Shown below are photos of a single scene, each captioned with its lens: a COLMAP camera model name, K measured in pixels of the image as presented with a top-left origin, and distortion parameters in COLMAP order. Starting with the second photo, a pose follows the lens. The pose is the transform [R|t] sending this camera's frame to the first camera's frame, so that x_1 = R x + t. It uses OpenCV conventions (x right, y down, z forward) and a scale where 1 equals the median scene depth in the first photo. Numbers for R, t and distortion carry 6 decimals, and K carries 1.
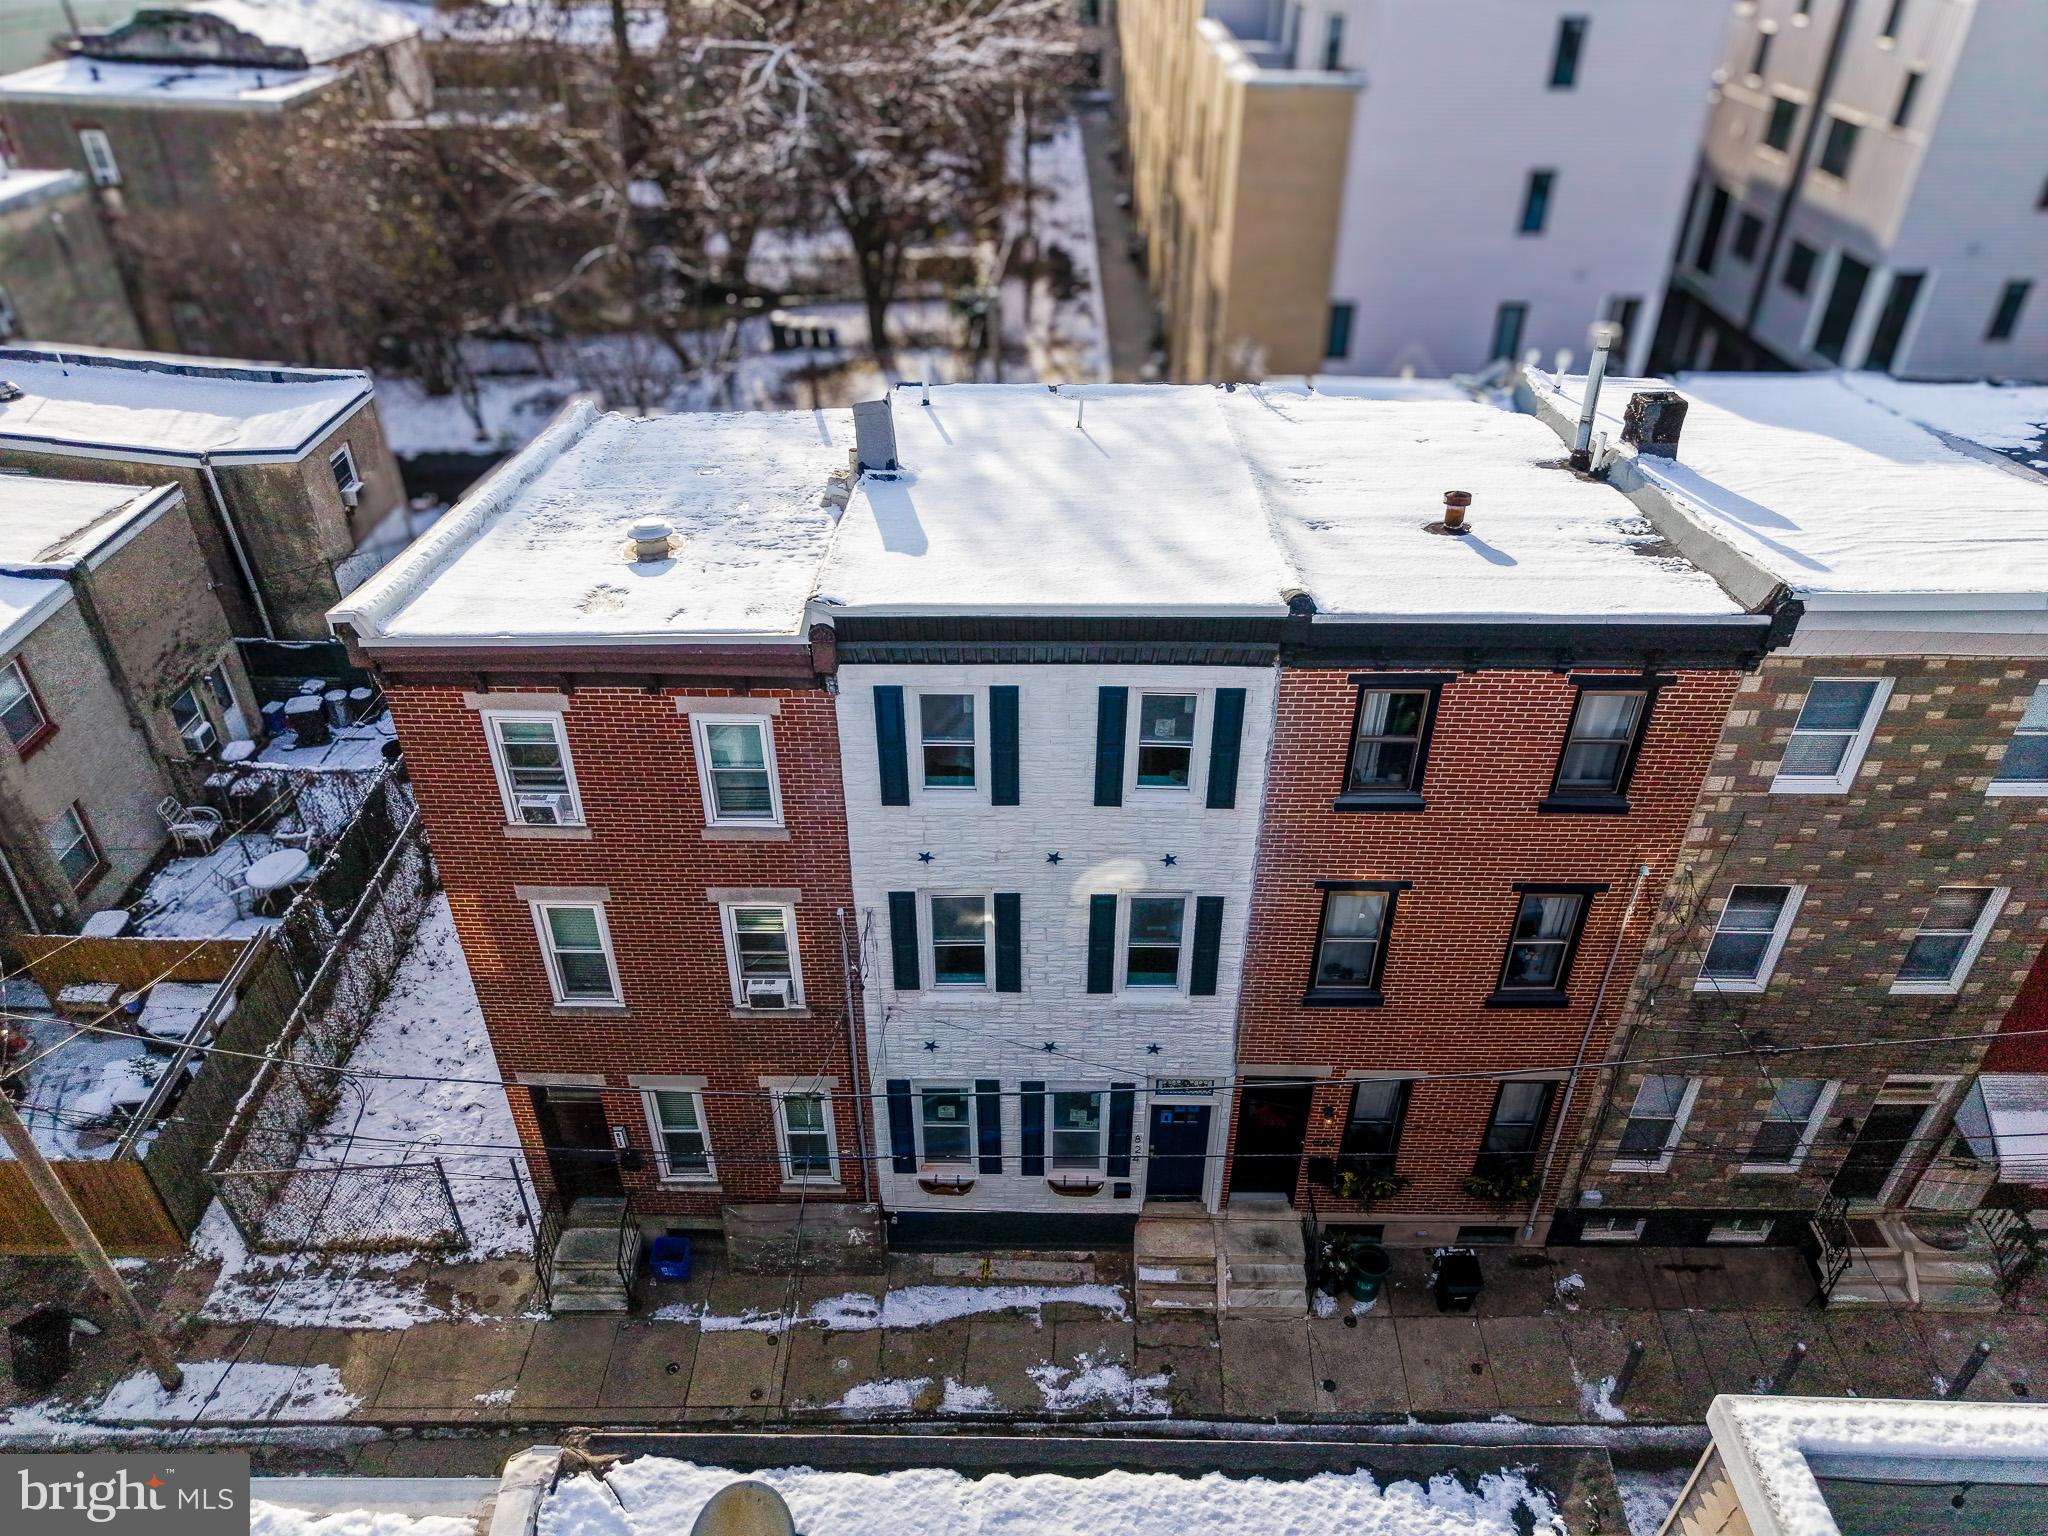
lens RADIAL K [[1358.8, 0, 1024.0], [0, 1358.8, 768.0], [0, 0, 1]] dist [0.019986, -0.023886]
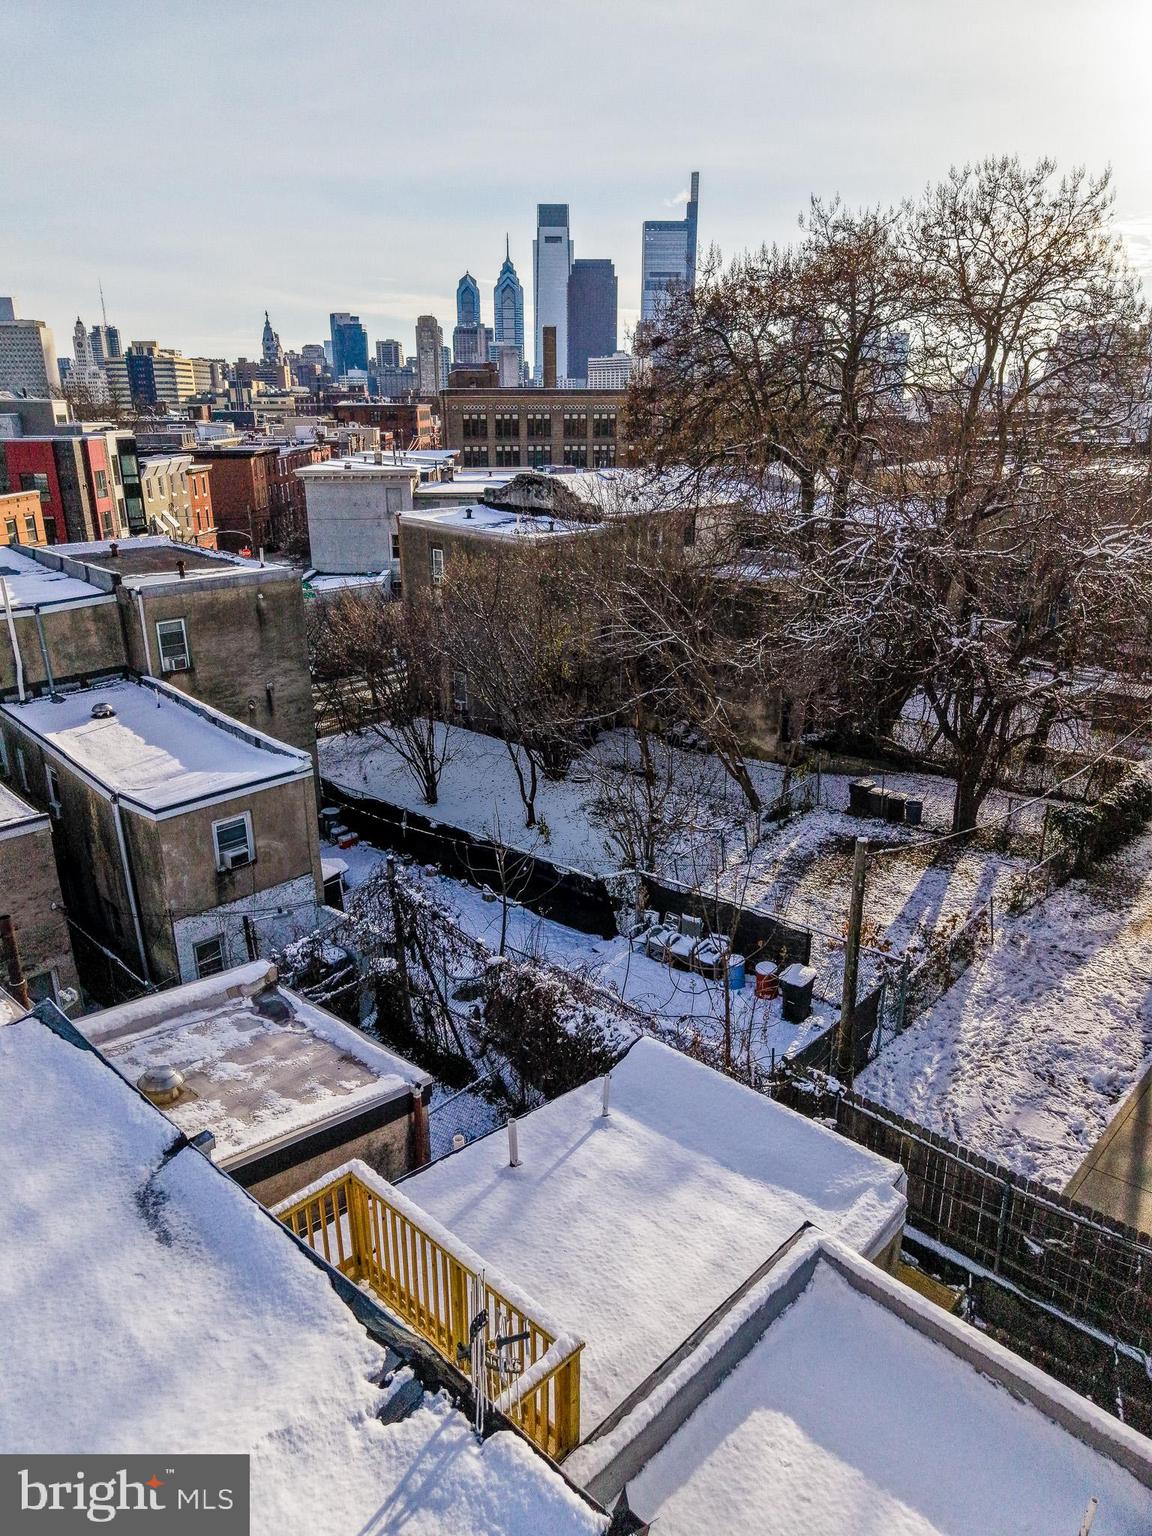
lens RADIAL K [[1019.1, 0, 576.0], [0, 1019.1, 768.0], [0, 0, 1]] dist [0.019986, -0.023886]
pose [[0.739067, 0.219012, -0.637035, 0.355160], [-0.378355, 0.917377, -0.123562, -0.471039], [0.557340, 0.332346, 0.760867, 0.909662]]
